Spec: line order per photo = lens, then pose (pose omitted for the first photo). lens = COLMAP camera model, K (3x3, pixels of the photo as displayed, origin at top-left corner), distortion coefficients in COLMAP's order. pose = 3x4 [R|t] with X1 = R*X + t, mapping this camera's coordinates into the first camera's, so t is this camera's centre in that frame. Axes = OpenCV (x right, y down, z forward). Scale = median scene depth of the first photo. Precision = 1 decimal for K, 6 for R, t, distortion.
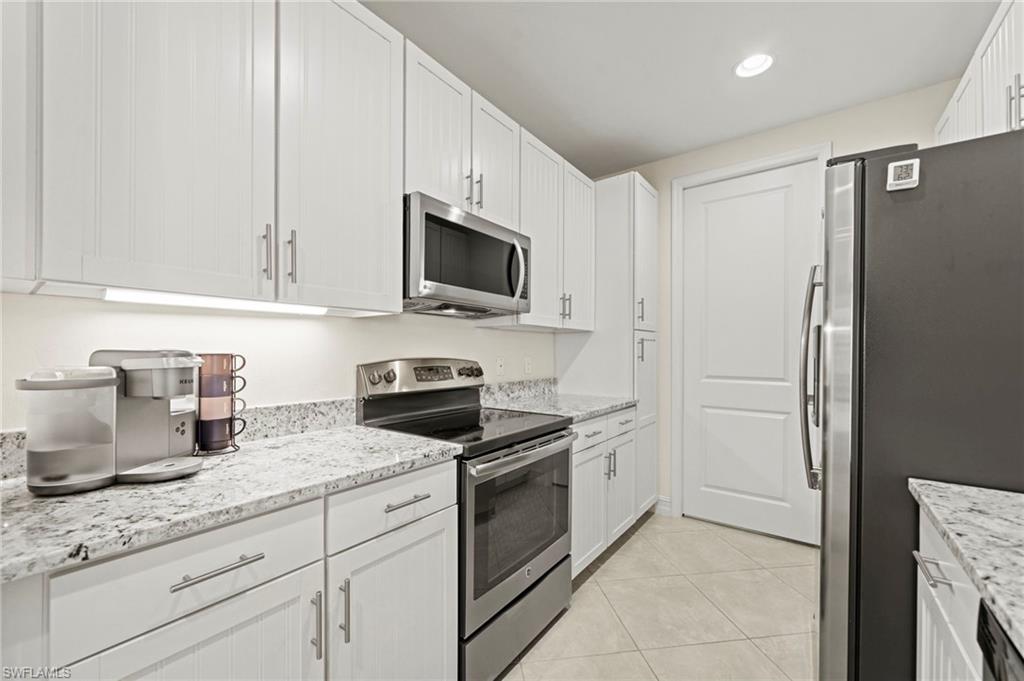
lens RADIAL K [[395.7, 0, 512.0], [0, 395.7, 350.5], [0, 0, 1]] dist [-0.001320, 0.000075]
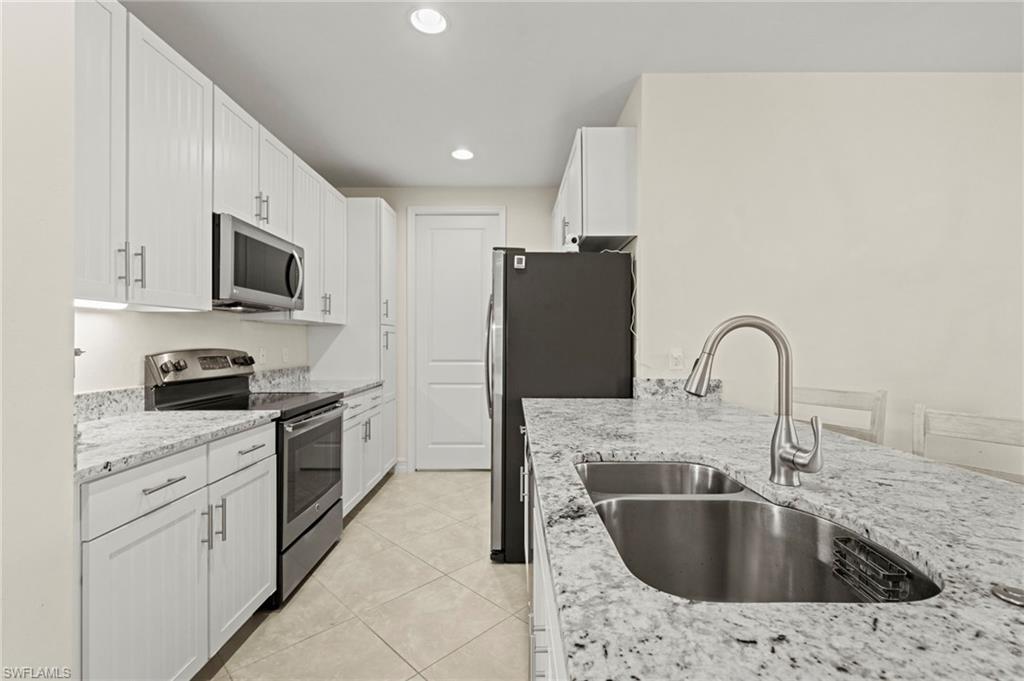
lens RADIAL K [[395.7, 0, 511.1], [0, 395.7, 340.3], [0, 0, 1]] dist [-0.001320, 0.000075]
pose [[0.785167, -0.002321, 0.619279, -0.277624], [0.002906, 0.999996, 0.000064, -0.002375], [-0.619277, 0.001749, 0.785171, -0.464126]]
